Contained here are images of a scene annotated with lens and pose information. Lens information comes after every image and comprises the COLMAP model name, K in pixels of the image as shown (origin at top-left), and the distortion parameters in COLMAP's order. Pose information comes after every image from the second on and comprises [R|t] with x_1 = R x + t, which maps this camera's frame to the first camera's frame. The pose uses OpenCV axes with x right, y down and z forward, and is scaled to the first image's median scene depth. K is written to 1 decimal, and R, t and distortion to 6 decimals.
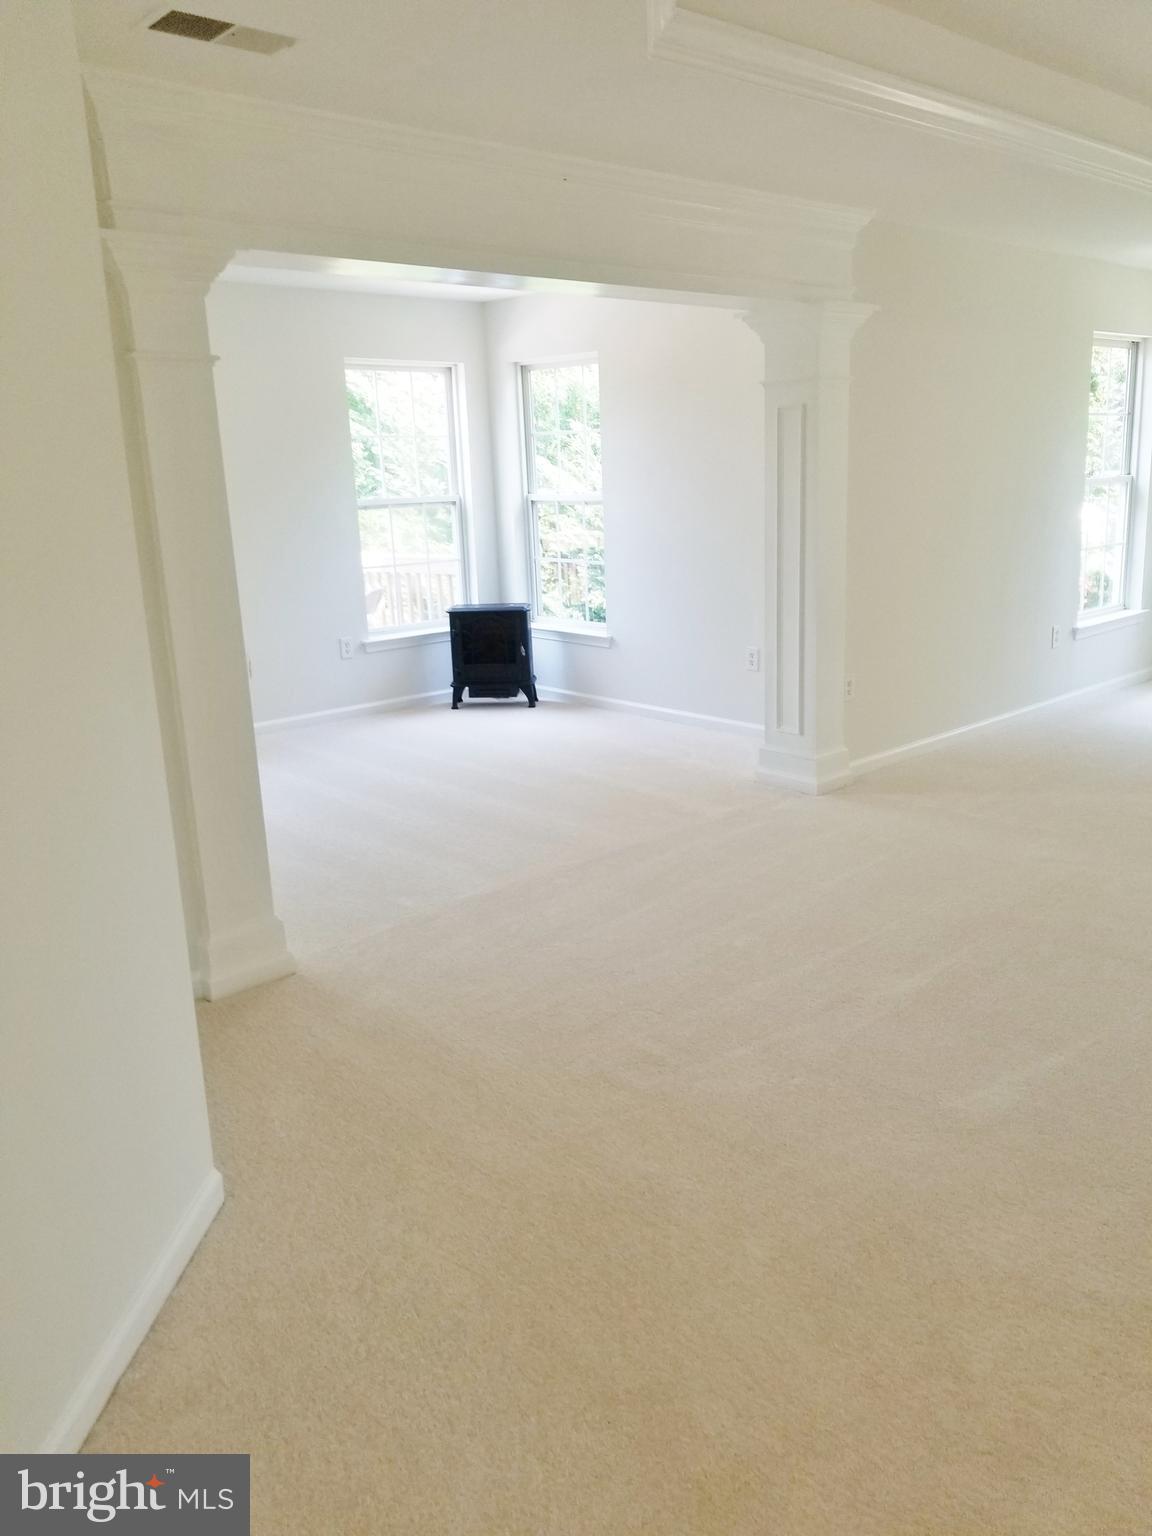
lens RADIAL K [[1201.0, 0, 577.3], [0, 1201.0, 766.7], [0, 0, 1]] dist [0.076081, -0.130547]
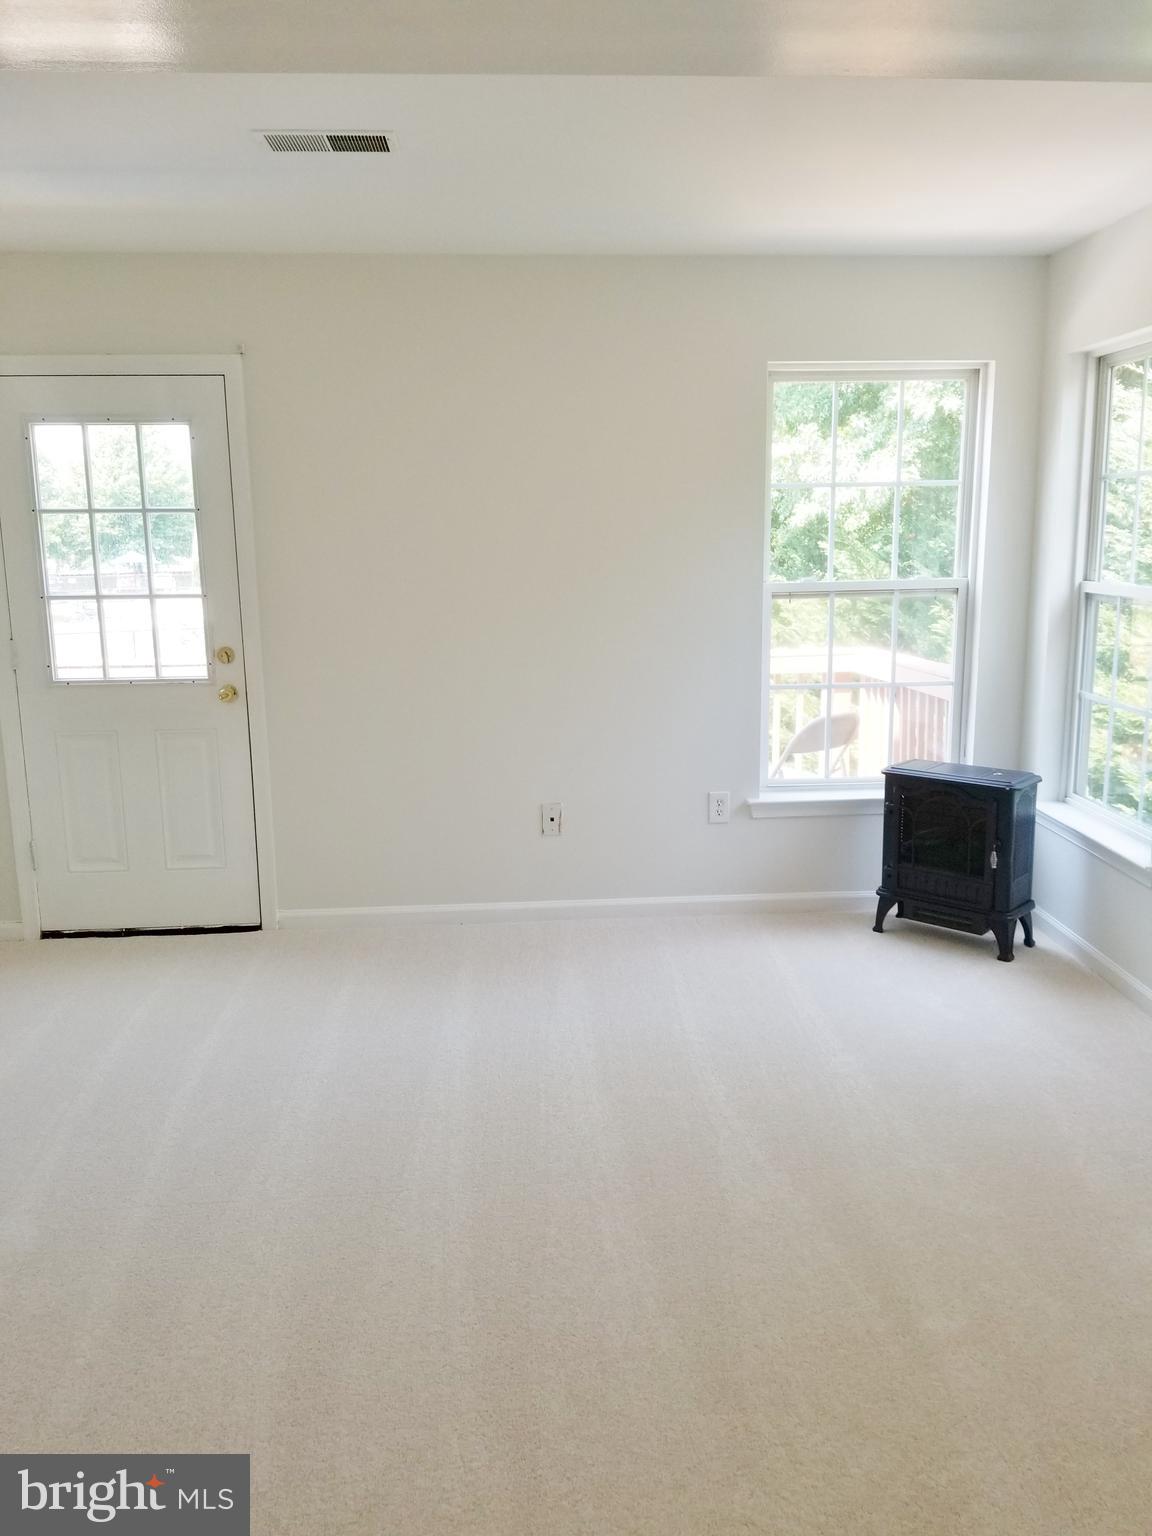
lens RADIAL K [[1201.0, 0, 575.2], [0, 1201.0, 769.5], [0, 0, 1]] dist [0.076081, -0.130547]
pose [[0.786408, 0.137890, -0.602121, 0.131760], [-0.159043, 0.987101, 0.018333, -0.115295], [0.596882, 0.081346, 0.798194, 0.424033]]
